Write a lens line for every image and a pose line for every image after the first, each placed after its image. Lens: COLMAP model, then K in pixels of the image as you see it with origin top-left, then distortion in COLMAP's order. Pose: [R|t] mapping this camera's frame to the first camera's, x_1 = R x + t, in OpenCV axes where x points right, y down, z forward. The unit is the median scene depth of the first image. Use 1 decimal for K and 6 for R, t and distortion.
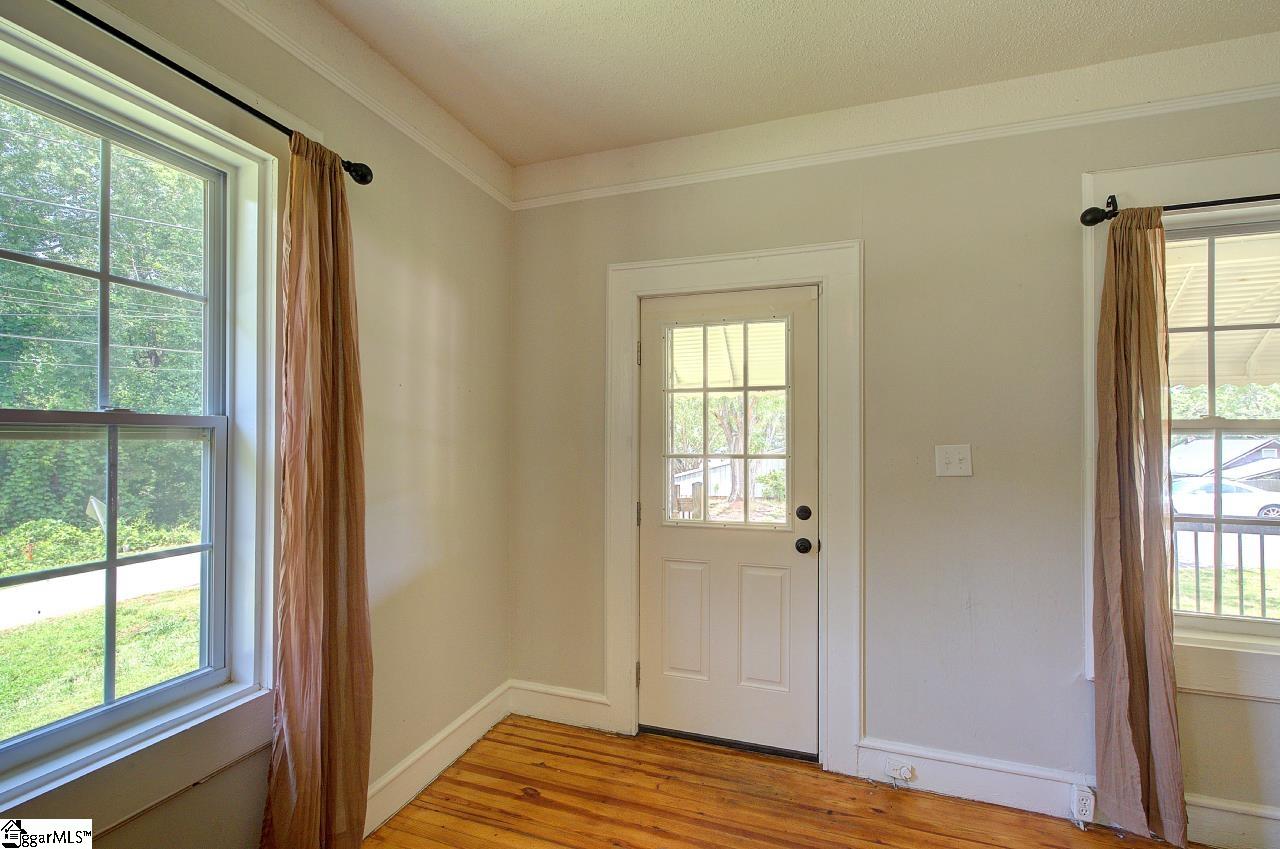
lens RADIAL K [[546.4, 0, 651.3], [0, 546.4, 435.0], [0, 0, 1]] dist [-0.002336, 0.000811]
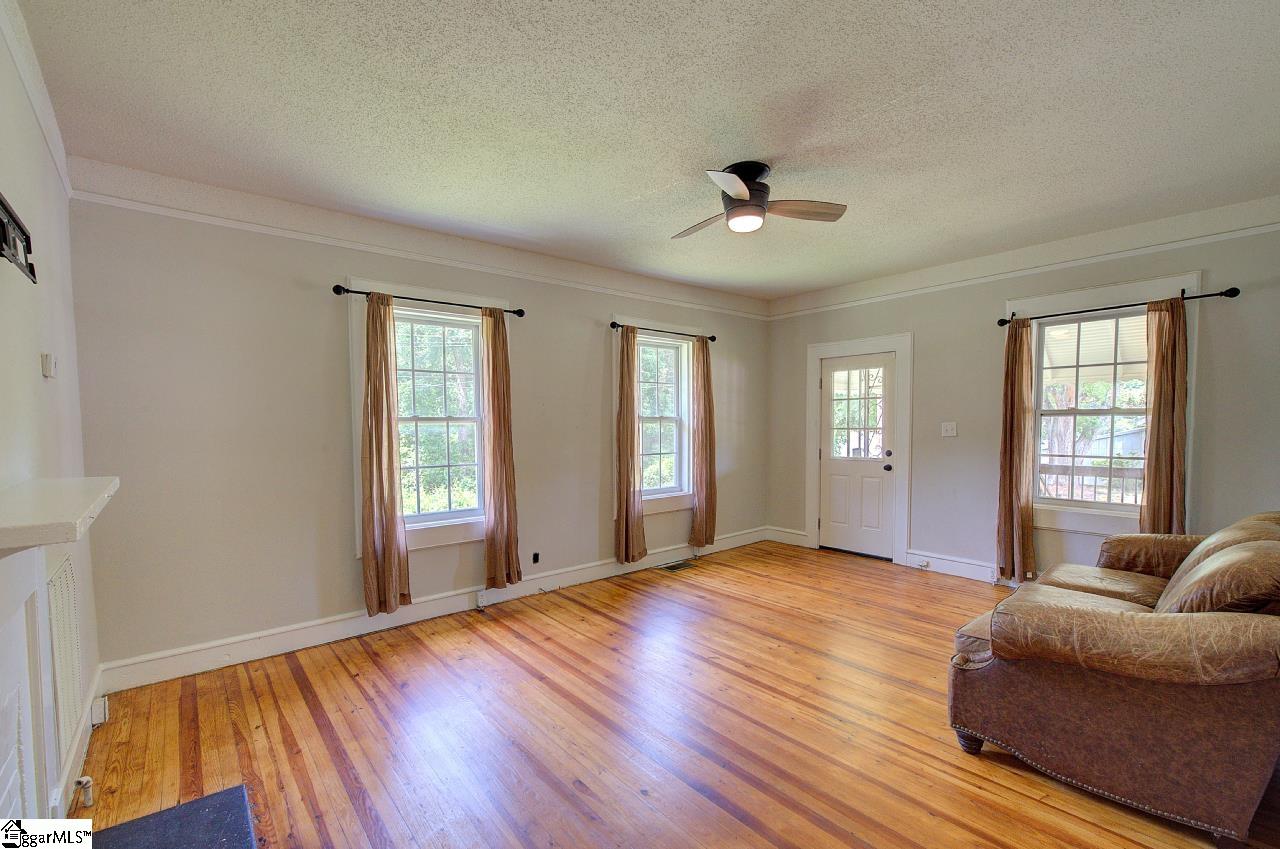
lens RADIAL K [[555.8, 0, 646.1], [0, 555.8, 454.5], [0, 0, 1]] dist [0.000542, 0.000142]
pose [[0.853704, 0.019652, -0.520387, 0.644004], [0.013353, 0.998133, 0.059601, -0.003068], [0.520587, -0.057830, 0.851848, -1.545125]]
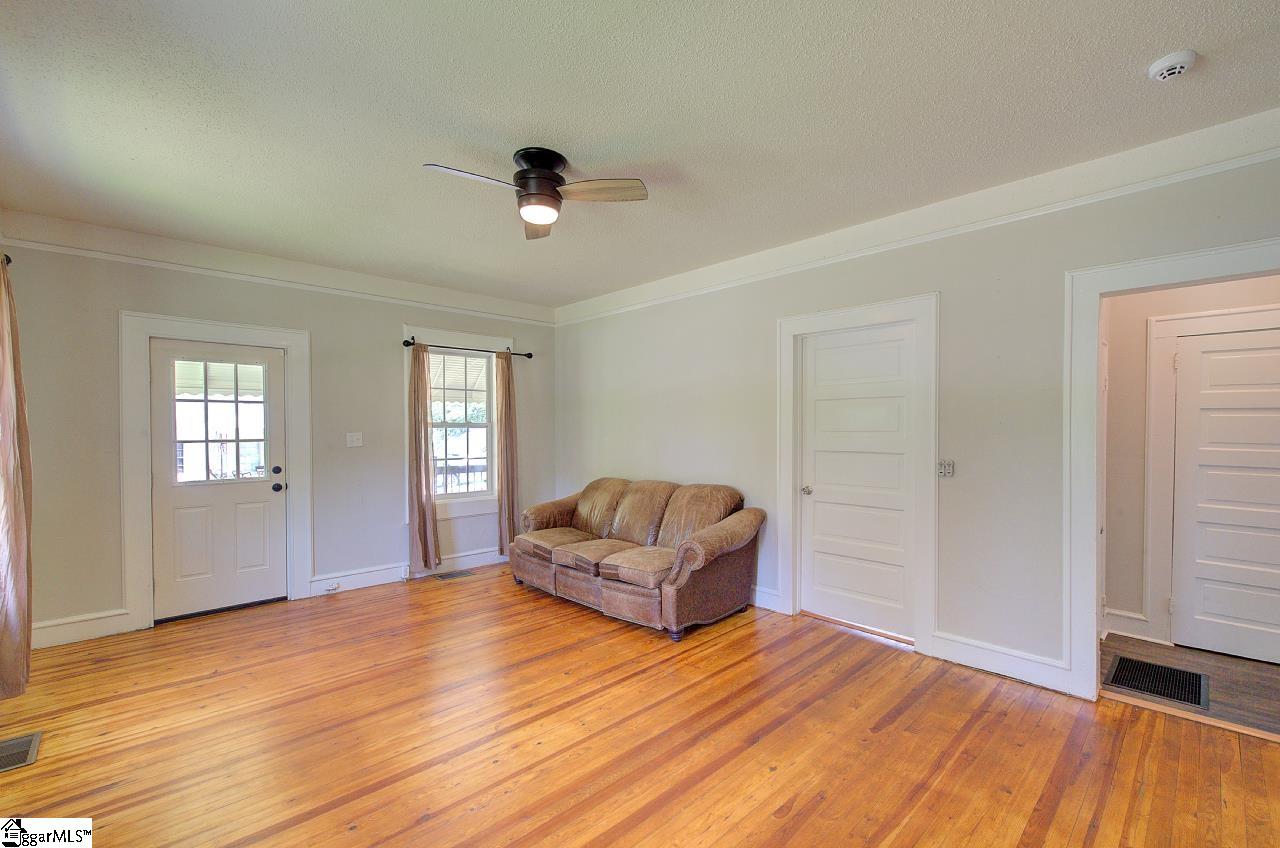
lens RADIAL K [[551.1, 0, 645.9], [0, 551.1, 434.4], [0, 0, 1]] dist [-0.000194, 0.000942]
pose [[0.462778, -0.012307, 0.886389, -0.839240], [0.001796, 0.999915, 0.012945, -0.001214], [-0.886472, -0.004398, 0.462761, -1.032131]]
